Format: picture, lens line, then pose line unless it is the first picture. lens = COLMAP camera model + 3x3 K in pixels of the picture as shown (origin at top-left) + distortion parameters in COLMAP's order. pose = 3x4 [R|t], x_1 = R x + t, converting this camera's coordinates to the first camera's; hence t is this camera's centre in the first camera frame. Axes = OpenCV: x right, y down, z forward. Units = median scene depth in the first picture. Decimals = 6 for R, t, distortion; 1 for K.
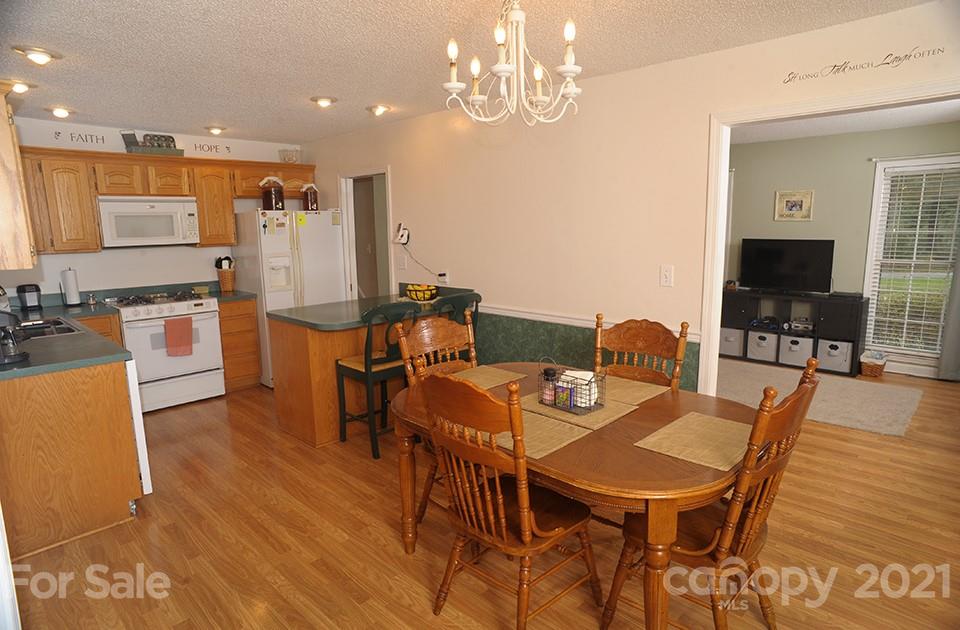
lens RADIAL K [[540.2, 0, 487.4], [0, 540.2, 320.2], [0, 0, 1]] dist [-0.104644, 0.067210]
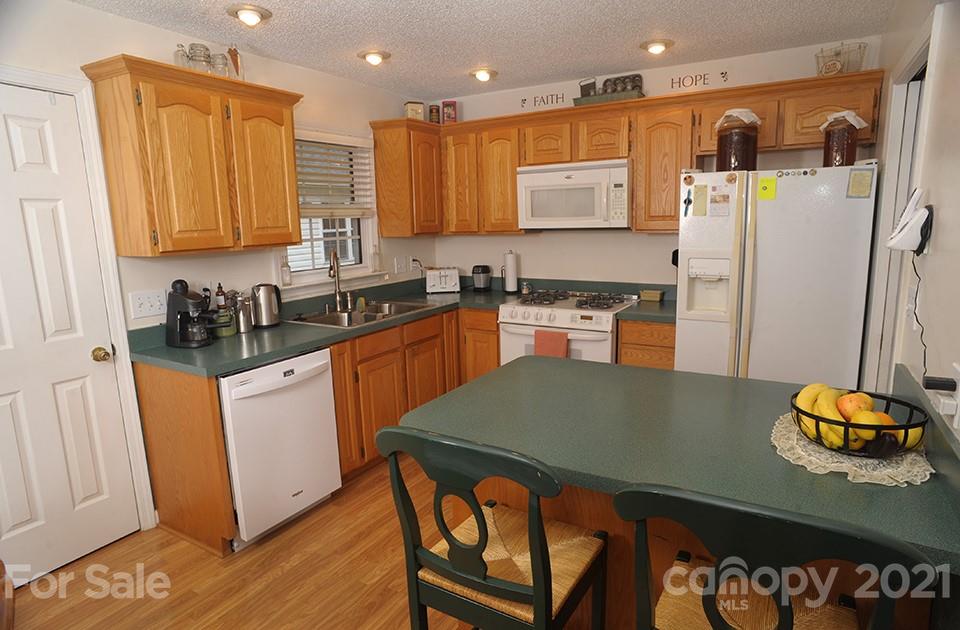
lens RADIAL K [[546.6, 0, 480.0], [0, 546.6, 315.0], [0, 0, 1]] dist [-0.094773, 0.070298]
pose [[0.218413, 0.176371, -0.959786, 0.098952], [-0.148372, 0.978099, 0.145972, -0.112969], [0.964511, 0.110523, 0.239798, 0.678998]]
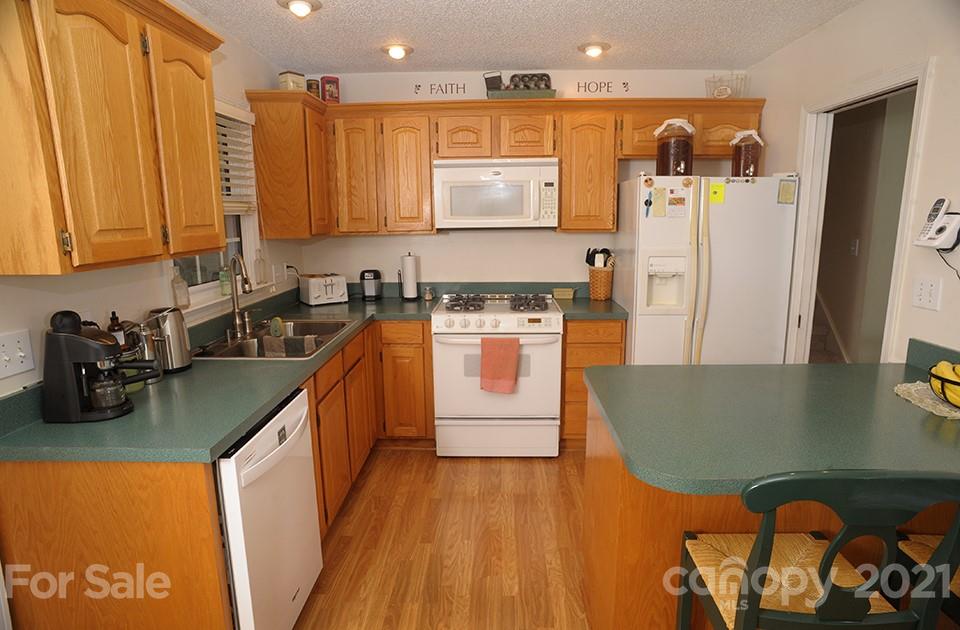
lens RADIAL K [[549.4, 0, 484.6], [0, 549.4, 315.7], [0, 0, 1]] dist [-0.100430, 0.071255]
pose [[0.666385, 0.144130, -0.731545, -0.085789], [-0.129157, 0.988620, 0.077127, -0.078591], [0.734336, 0.043088, 0.677417, 0.475728]]
